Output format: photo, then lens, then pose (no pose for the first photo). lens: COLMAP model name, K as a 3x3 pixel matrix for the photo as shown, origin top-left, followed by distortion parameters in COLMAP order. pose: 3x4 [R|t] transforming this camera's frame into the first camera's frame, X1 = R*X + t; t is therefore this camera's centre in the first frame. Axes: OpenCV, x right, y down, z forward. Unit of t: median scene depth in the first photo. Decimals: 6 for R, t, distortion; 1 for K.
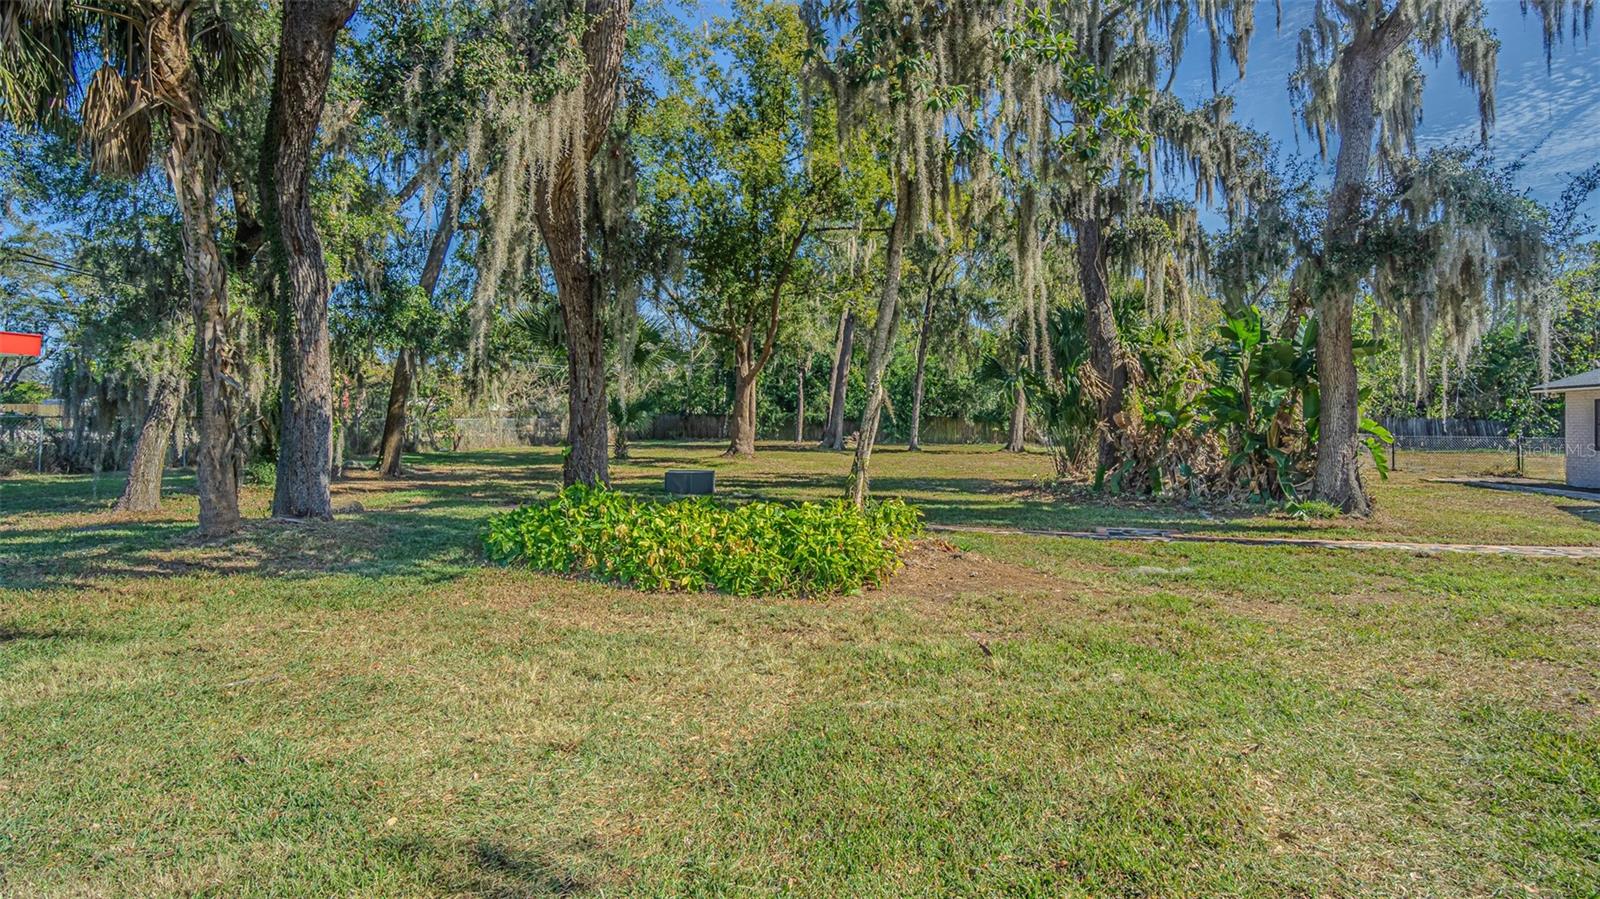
lens RADIAL K [[791.4, 0, 795.9], [0, 791.4, 420.6], [0, 0, 1]] dist [-0.054907, 0.030177]
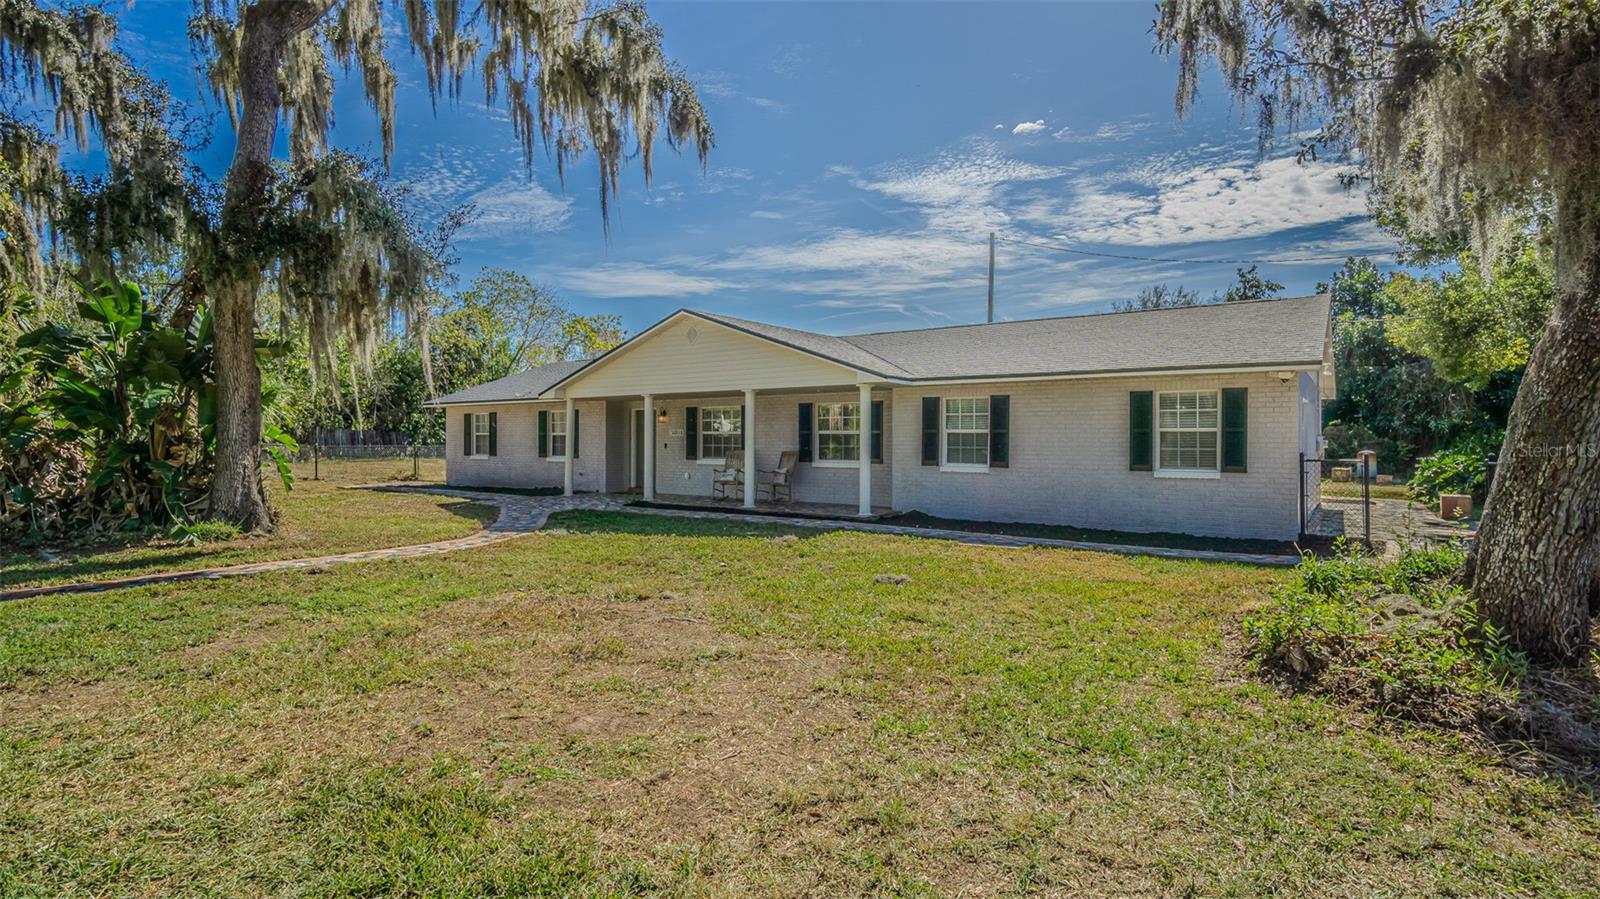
lens RADIAL K [[789.4, 0, 794.4], [0, 789.4, 442.4], [0, 0, 1]] dist [-0.049056, 0.030150]
pose [[0.365859, -0.007124, 0.930643, 0.110046], [-0.004516, 0.999945, 0.009430, 0.006079], [-0.930659, -0.007653, 0.365807, 0.090668]]
